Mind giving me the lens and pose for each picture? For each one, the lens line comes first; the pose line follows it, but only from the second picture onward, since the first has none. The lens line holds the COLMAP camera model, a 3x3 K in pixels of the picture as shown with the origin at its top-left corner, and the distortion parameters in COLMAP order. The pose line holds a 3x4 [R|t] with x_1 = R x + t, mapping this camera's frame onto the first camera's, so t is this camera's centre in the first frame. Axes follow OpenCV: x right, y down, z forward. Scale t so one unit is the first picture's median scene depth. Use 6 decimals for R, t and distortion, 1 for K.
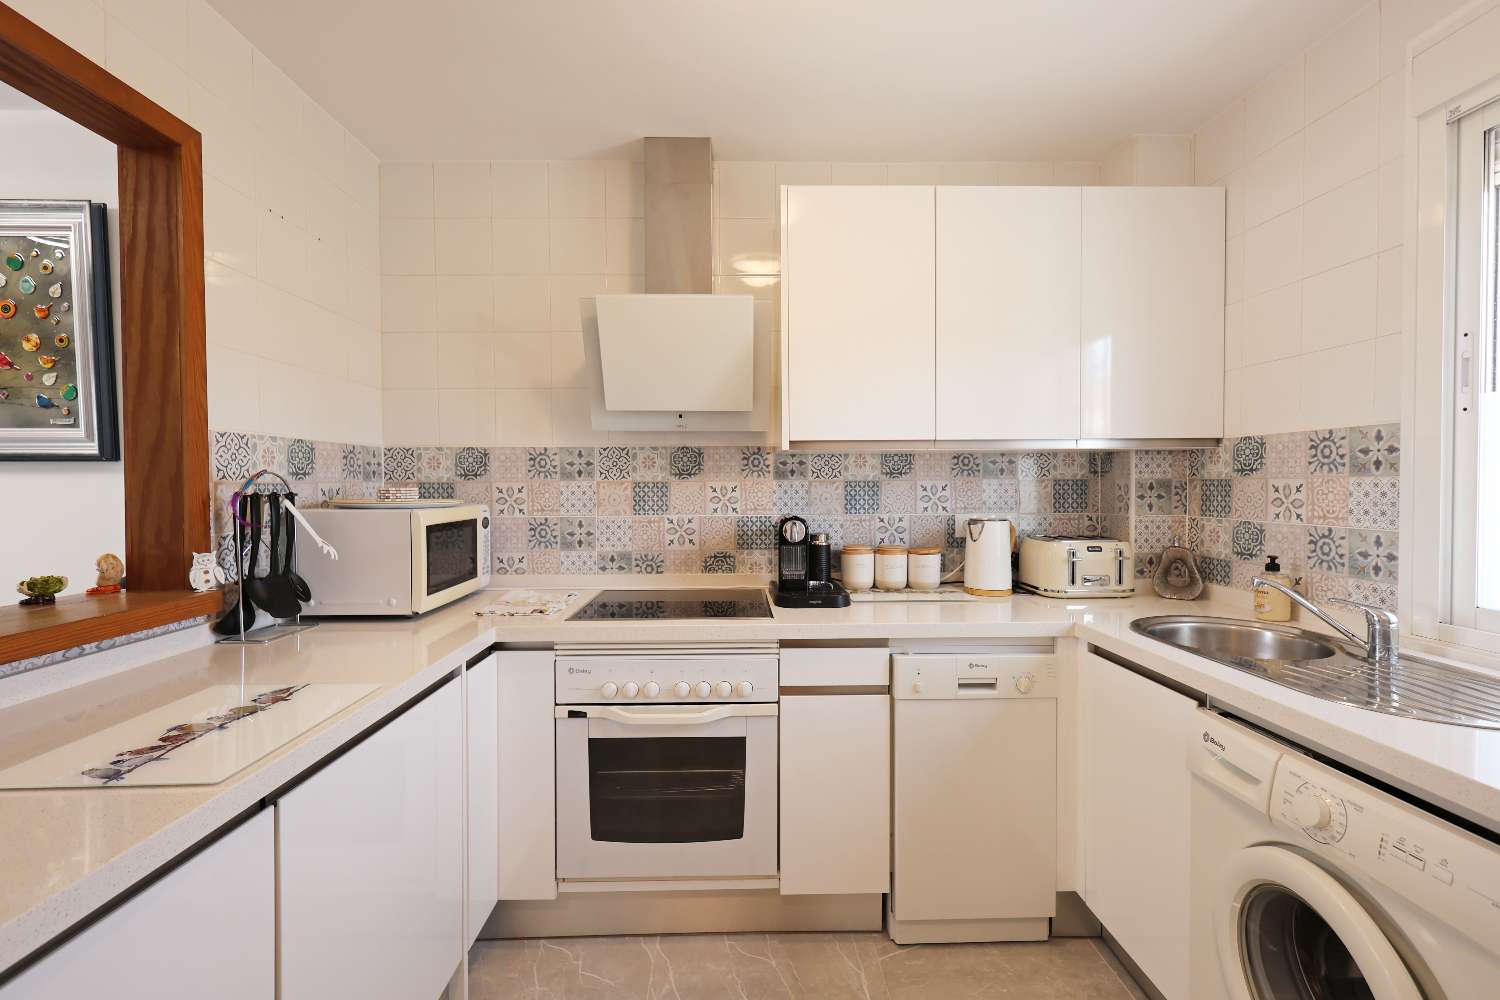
lens RADIAL K [[656.9, 0, 750.4], [0, 656.9, 491.2], [0, 0, 1]] dist [0.014468, -0.000298]
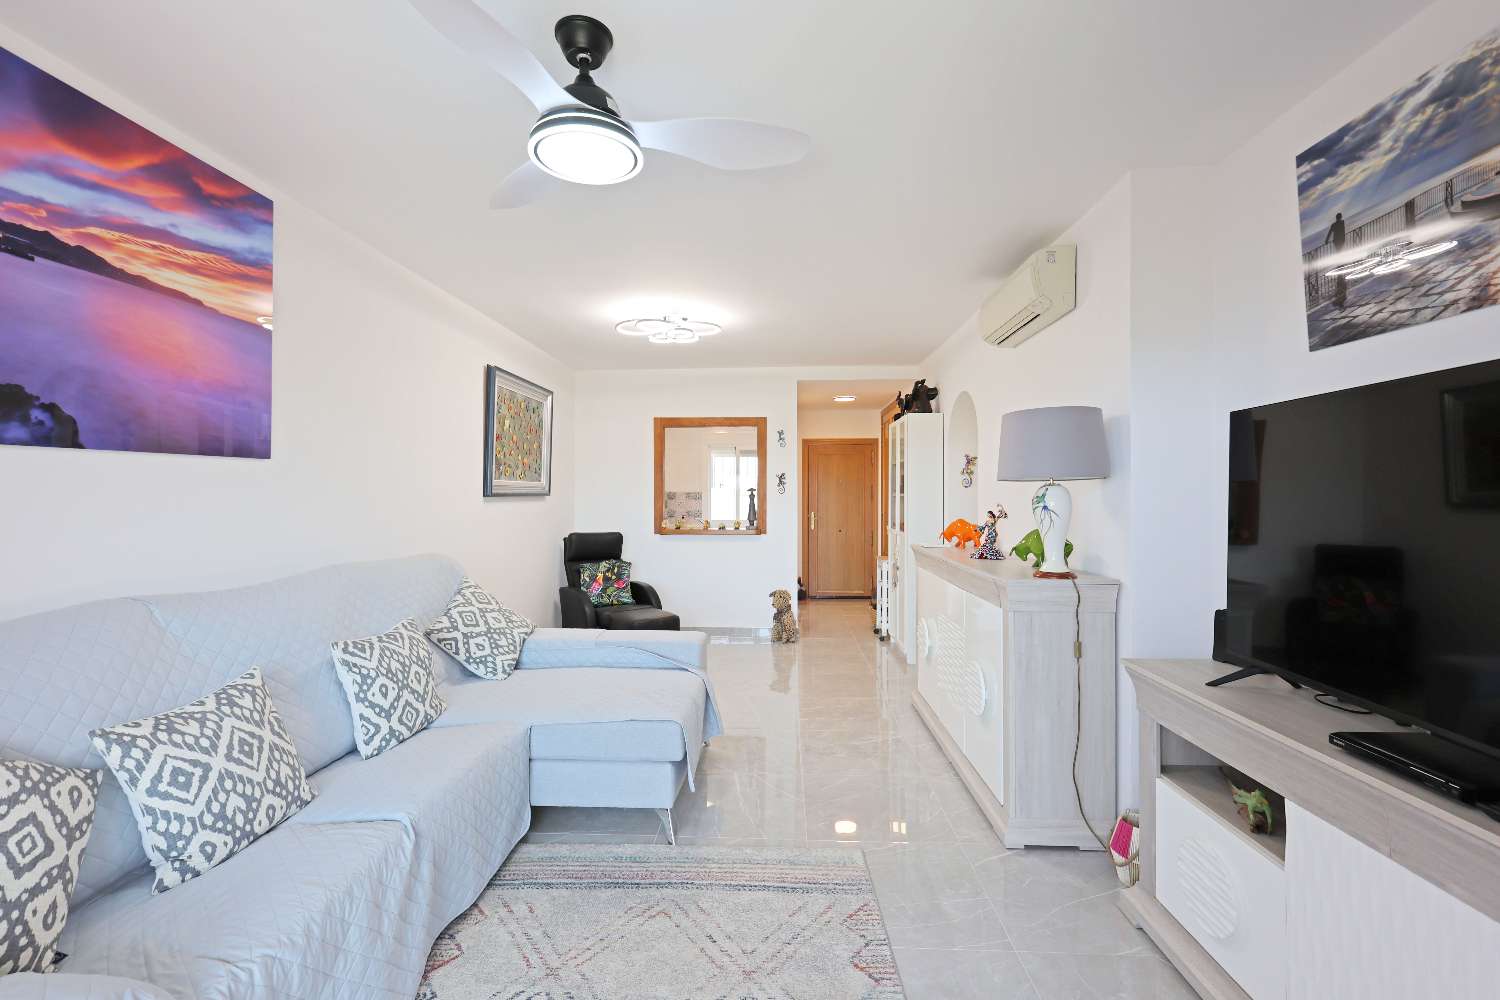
lens RADIAL K [[656.9, 0, 750.4], [0, 656.9, 491.2], [0, 0, 1]] dist [0.014468, -0.000298]
pose [[0.059239, 0.007437, 0.998216, -3.748710], [0.013314, 0.999877, -0.008239, -0.037374], [-0.998155, 0.013778, 0.059133, 0.134258]]
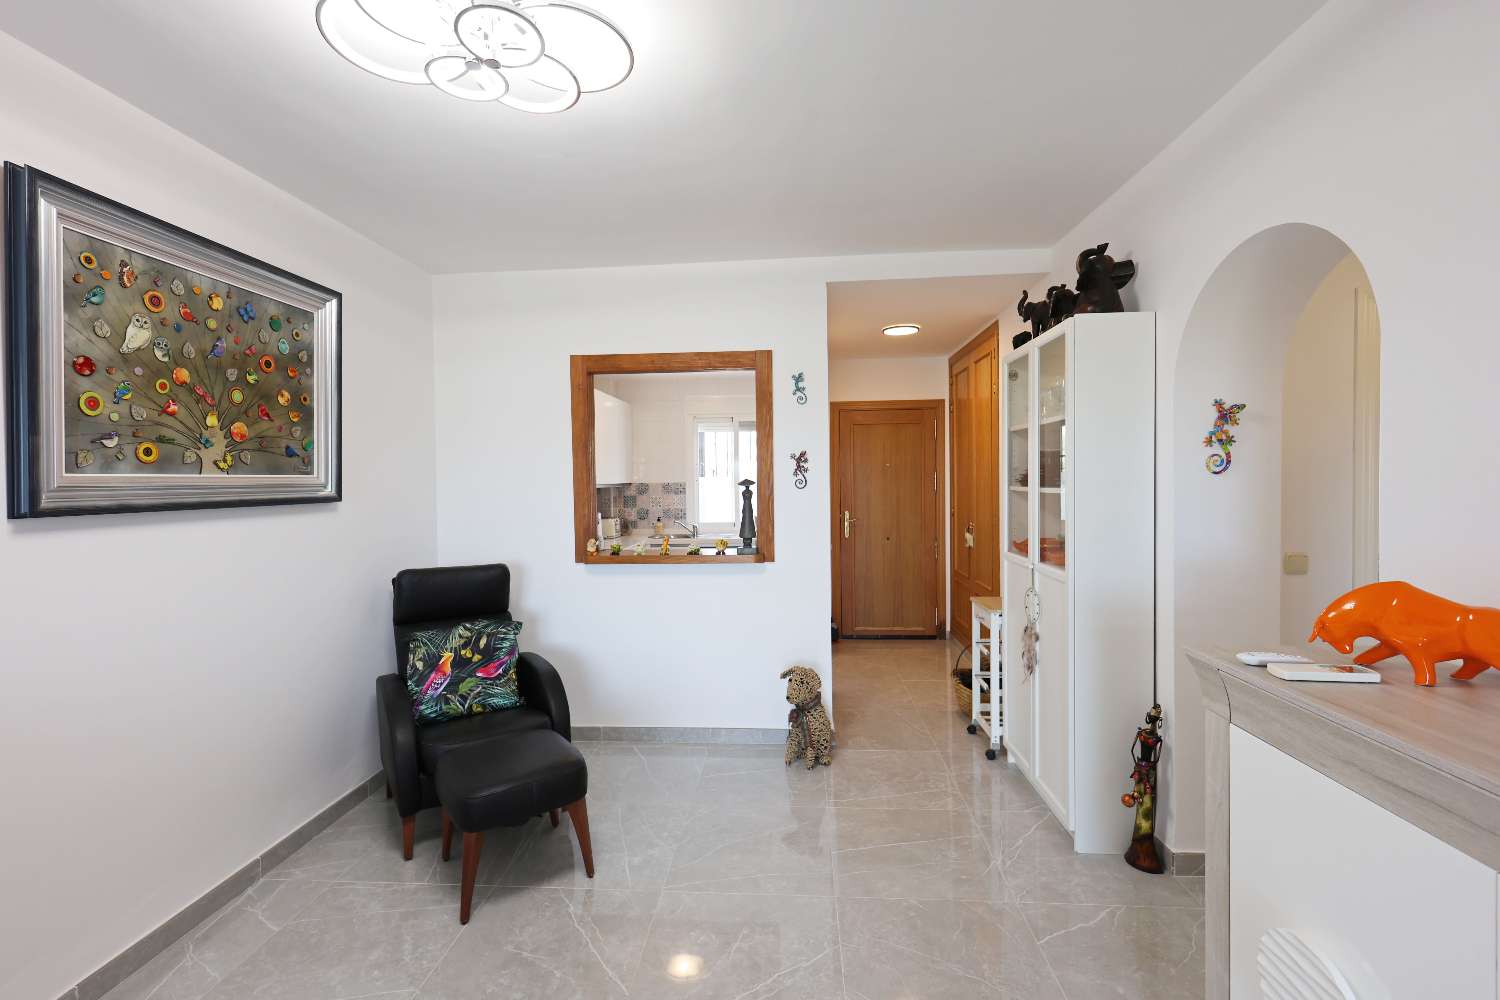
lens RADIAL K [[656.9, 0, 750.4], [0, 656.9, 491.2], [0, 0, 1]] dist [0.014468, -0.000298]
pose [[0.084808, -0.016659, 0.996258, -2.385902], [0.027304, 0.999524, 0.014389, -0.069897], [-0.996023, 0.025981, 0.085223, 0.156219]]
